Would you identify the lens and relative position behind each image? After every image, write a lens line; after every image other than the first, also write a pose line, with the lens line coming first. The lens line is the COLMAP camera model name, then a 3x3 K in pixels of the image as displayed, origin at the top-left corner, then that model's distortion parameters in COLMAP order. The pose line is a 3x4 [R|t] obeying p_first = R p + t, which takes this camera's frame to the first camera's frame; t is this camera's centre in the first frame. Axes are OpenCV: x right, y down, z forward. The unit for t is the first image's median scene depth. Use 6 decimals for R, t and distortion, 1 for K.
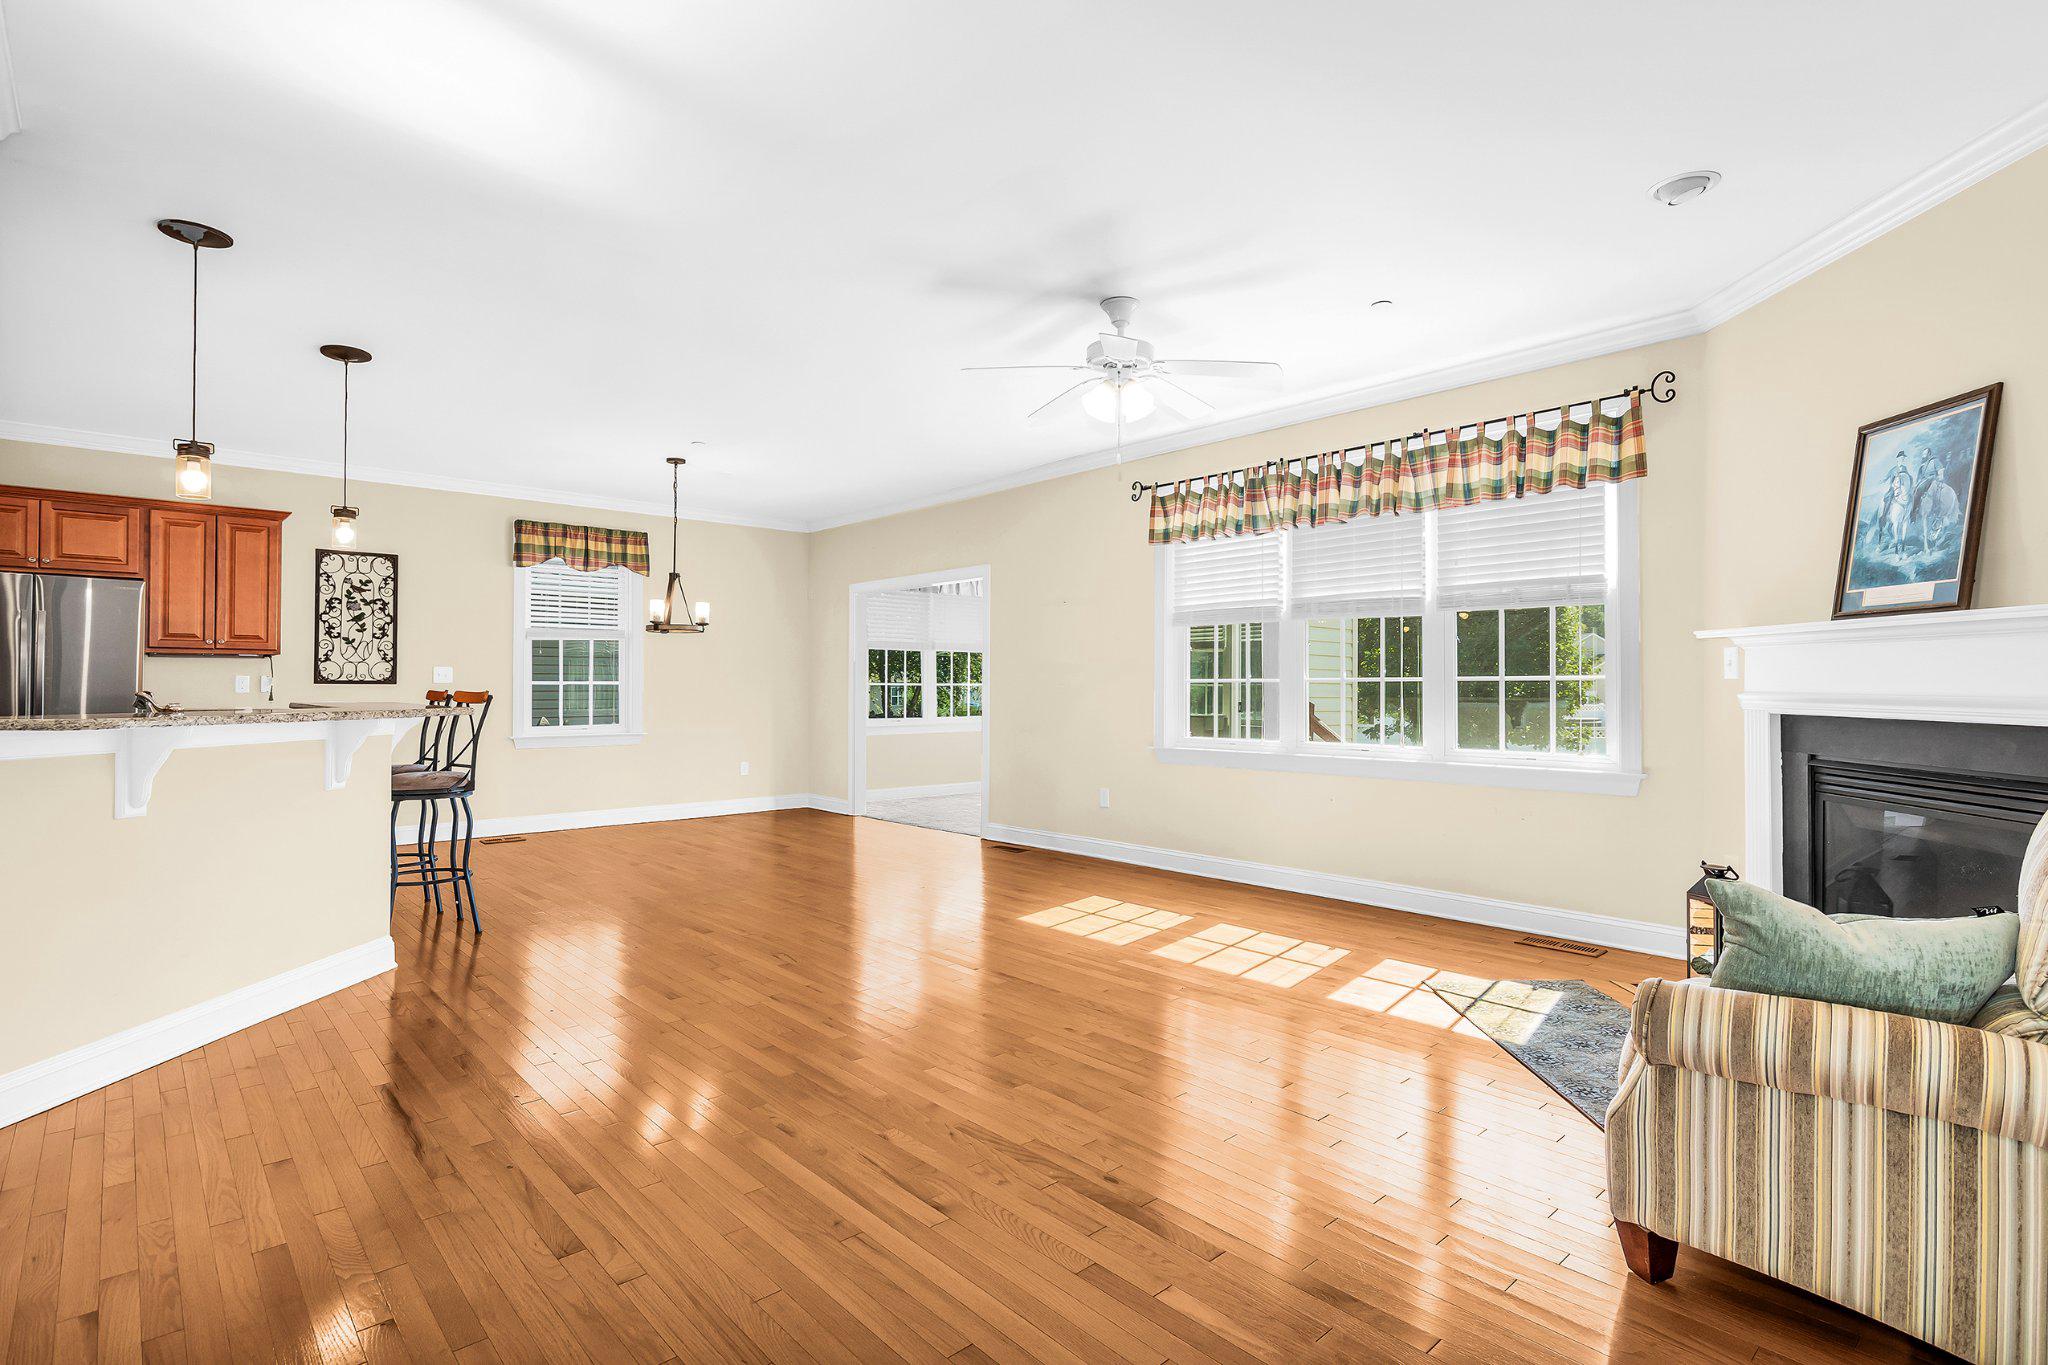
lens RADIAL K [[987.4, 0, 1023.5], [0, 987.4, 673.7], [0, 0, 1]] dist [-0.002772, 0.004017]
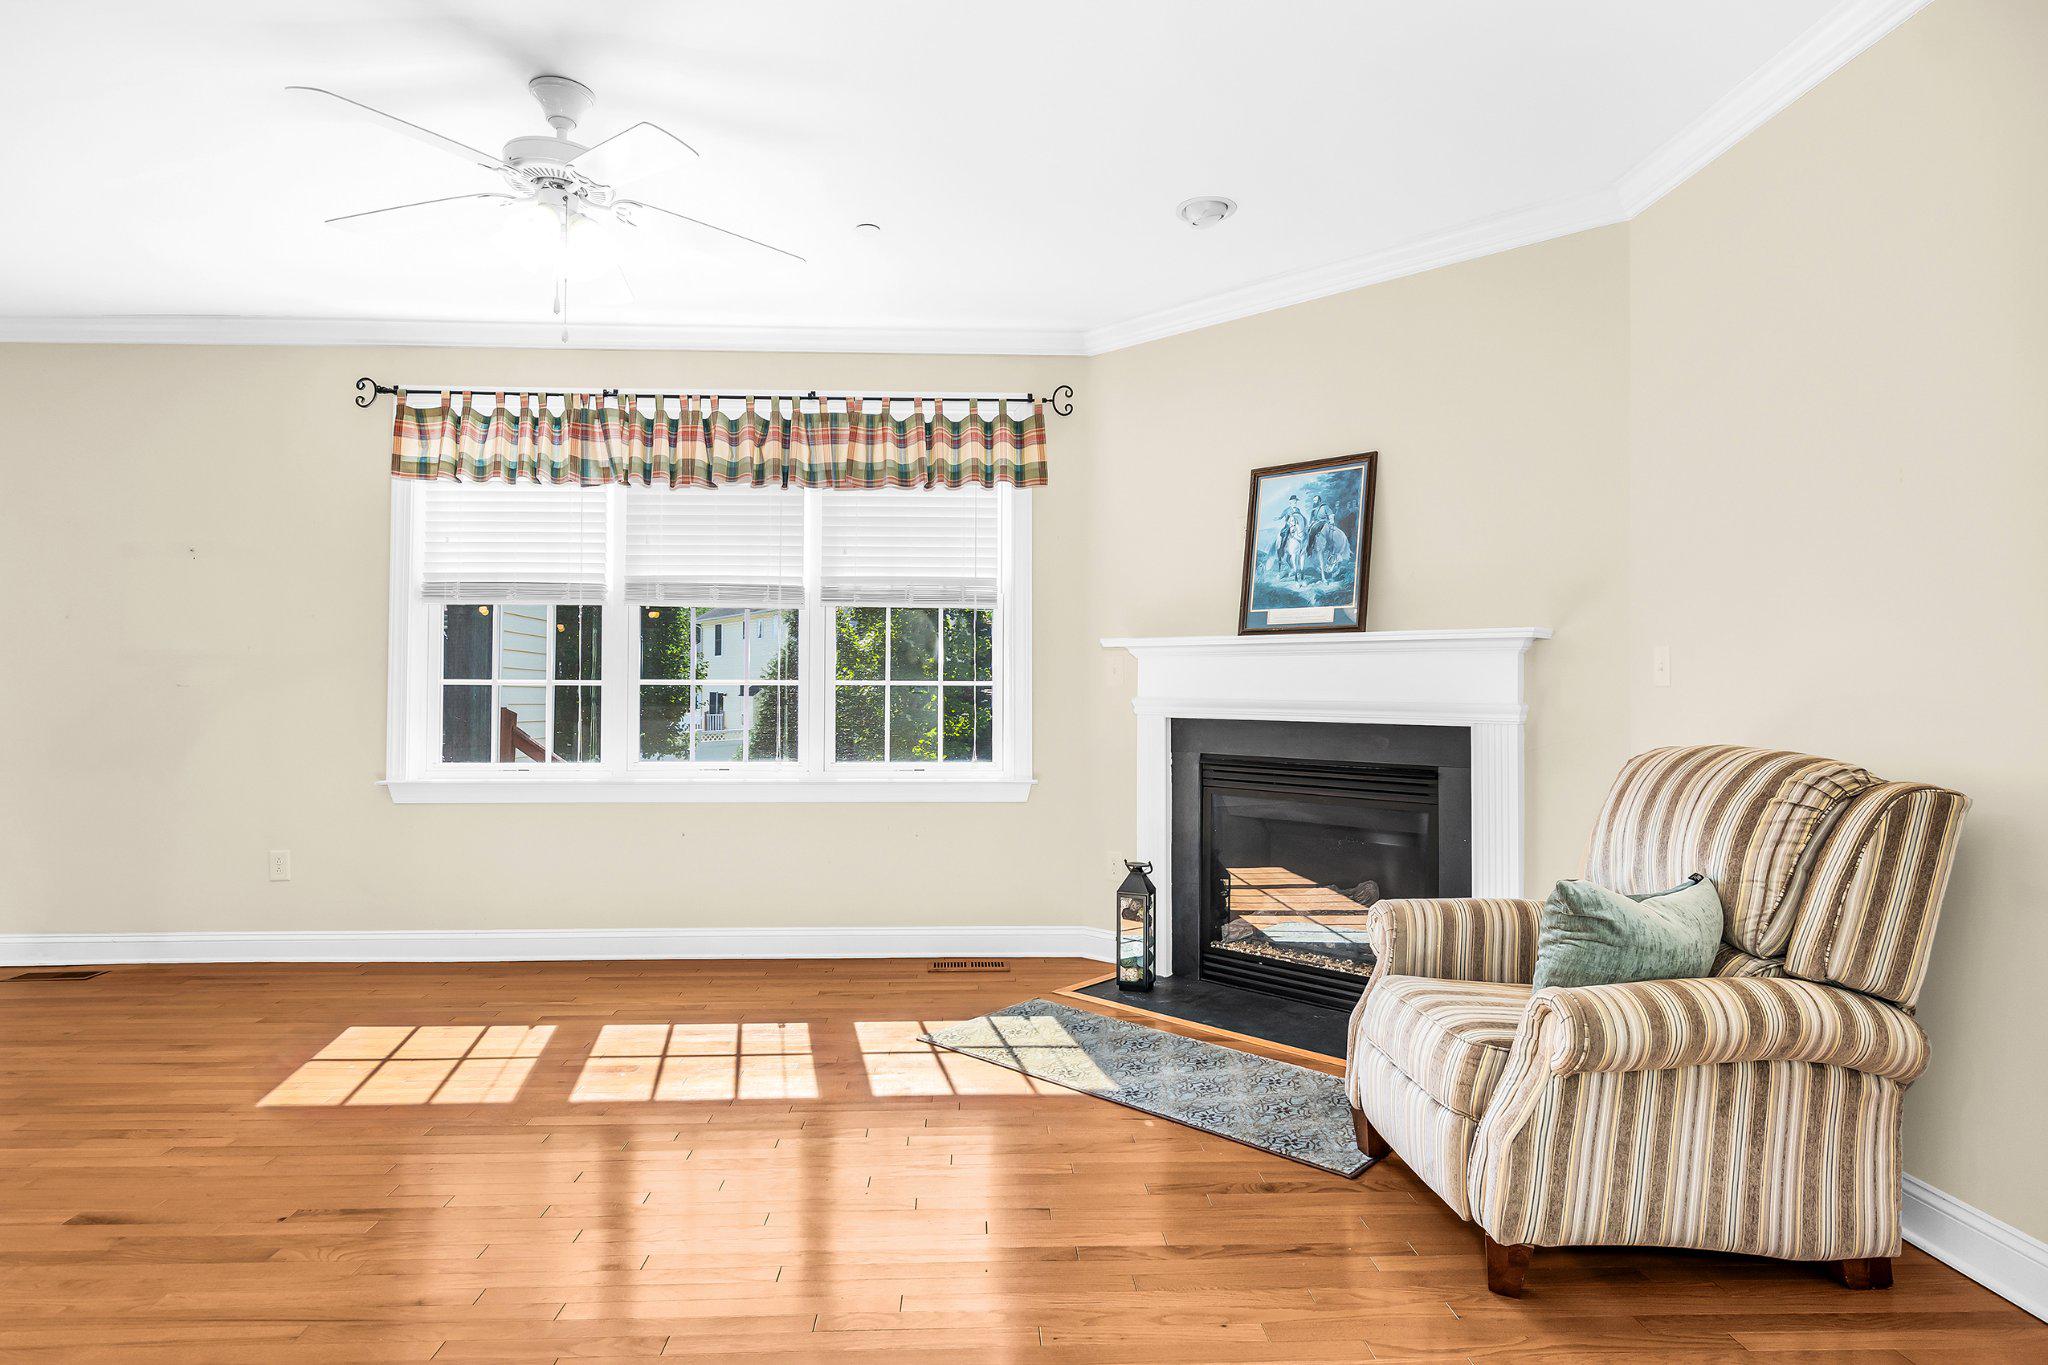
lens RADIAL K [[1106.2, 0, 995.3], [0, 1106.2, 668.5], [0, 0, 1]] dist [0.043591, 0.001231]
pose [[0.640093, 0.014524, 0.768160, -0.182980], [-0.009894, 0.999894, -0.010661, 0.000481], [-0.768234, -0.000776, 0.640169, 0.211417]]
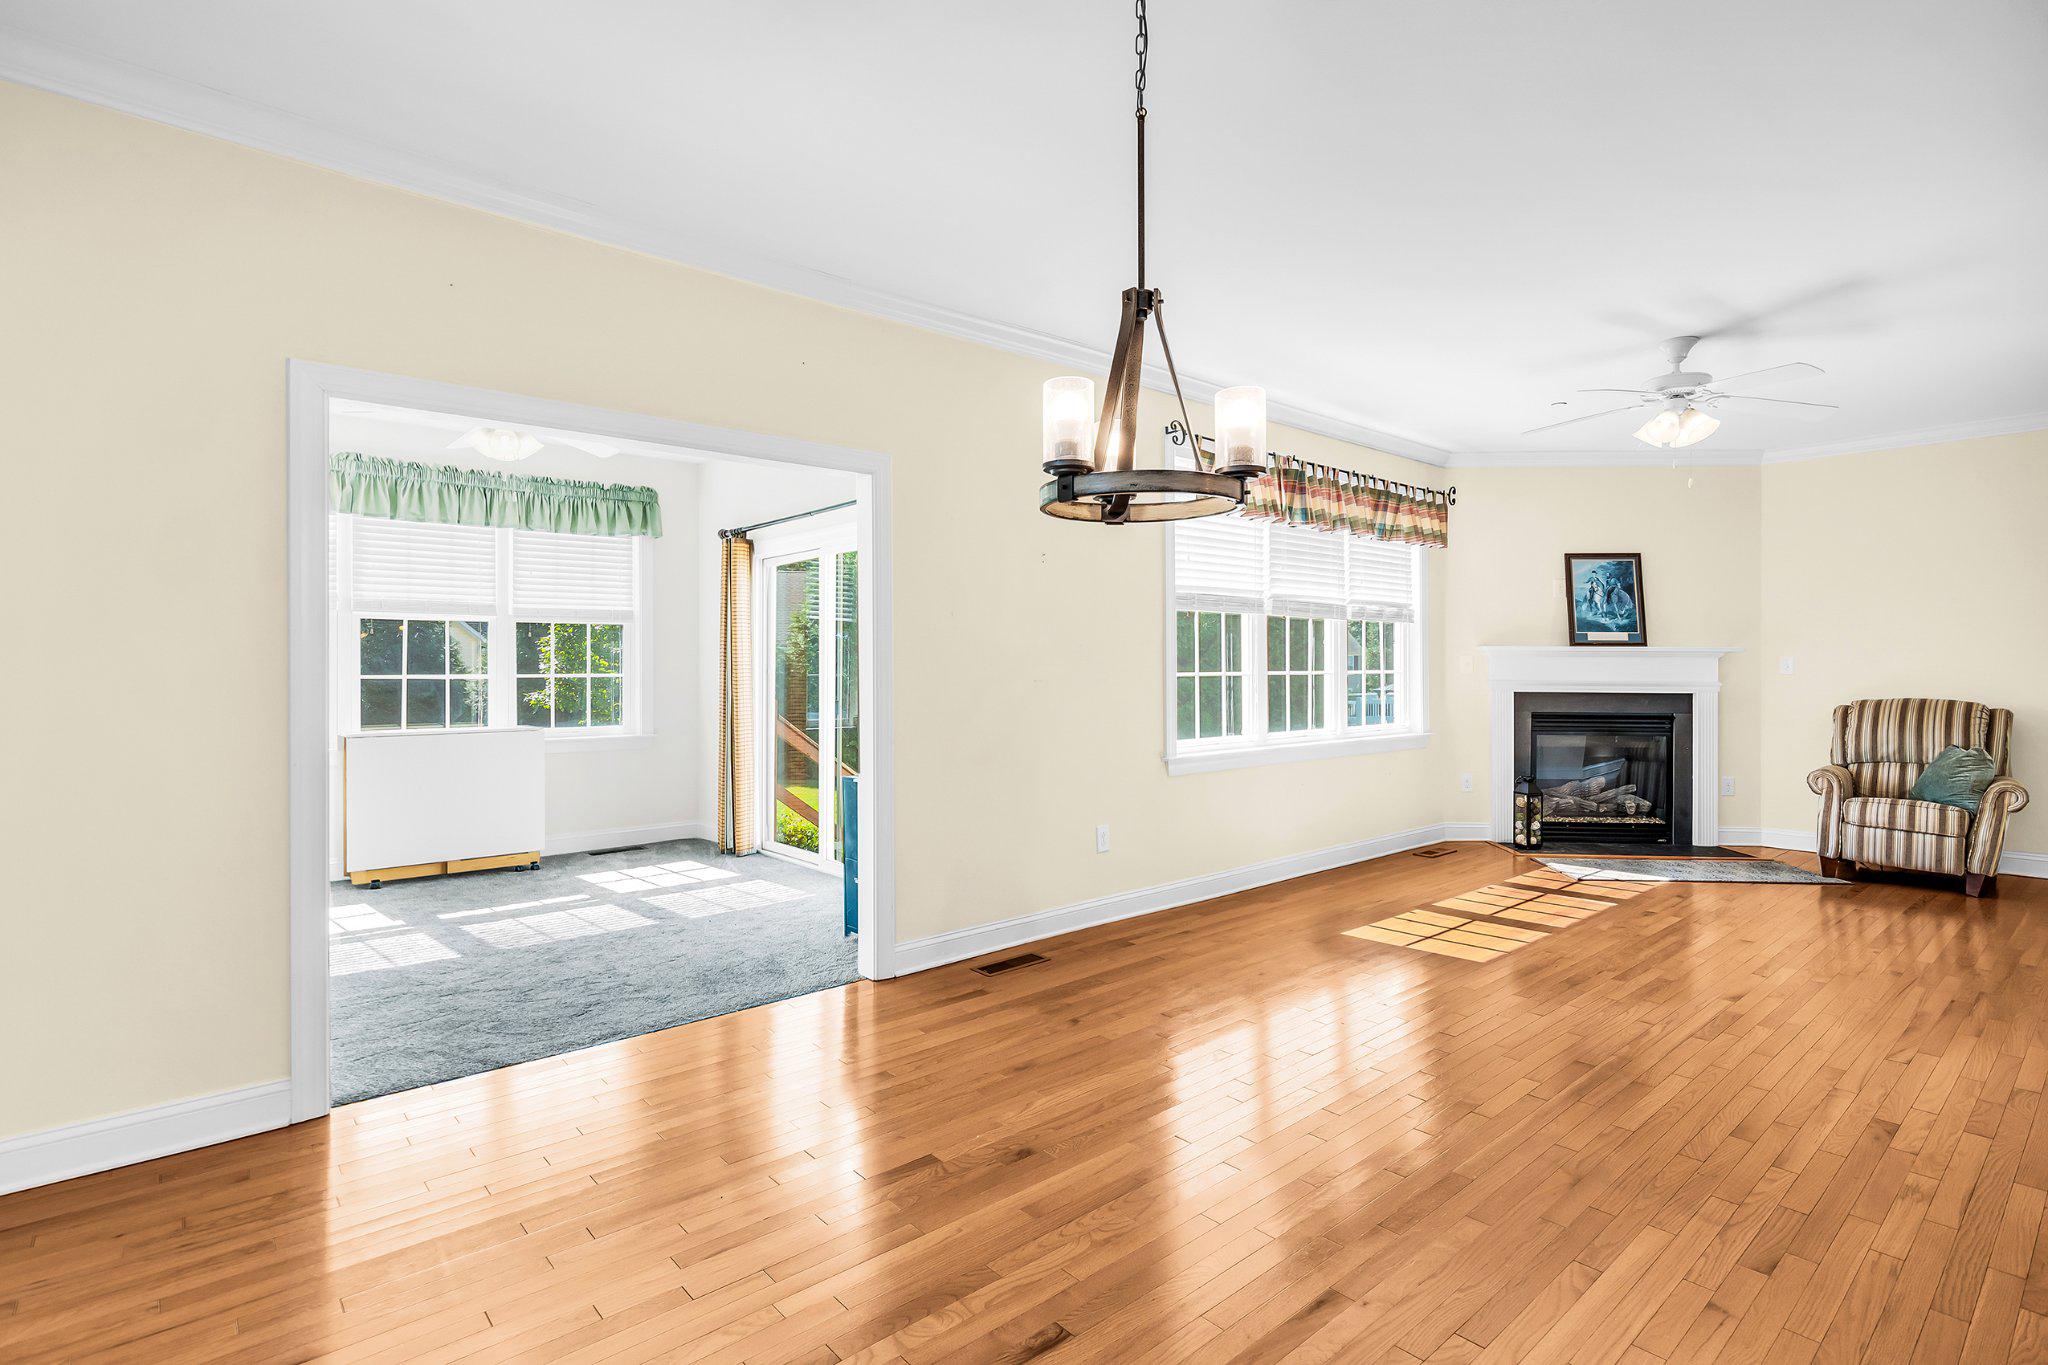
lens RADIAL K [[987.4, 0, 1034.2], [0, 987.4, 679.6], [0, 0, 1]] dist [-0.002772, 0.004017]
pose [[0.021675, -0.002463, 0.999762, -0.666895], [-0.005955, 0.999979, 0.002593, 0.009065], [-0.999747, -0.006010, 0.021660, 1.102273]]
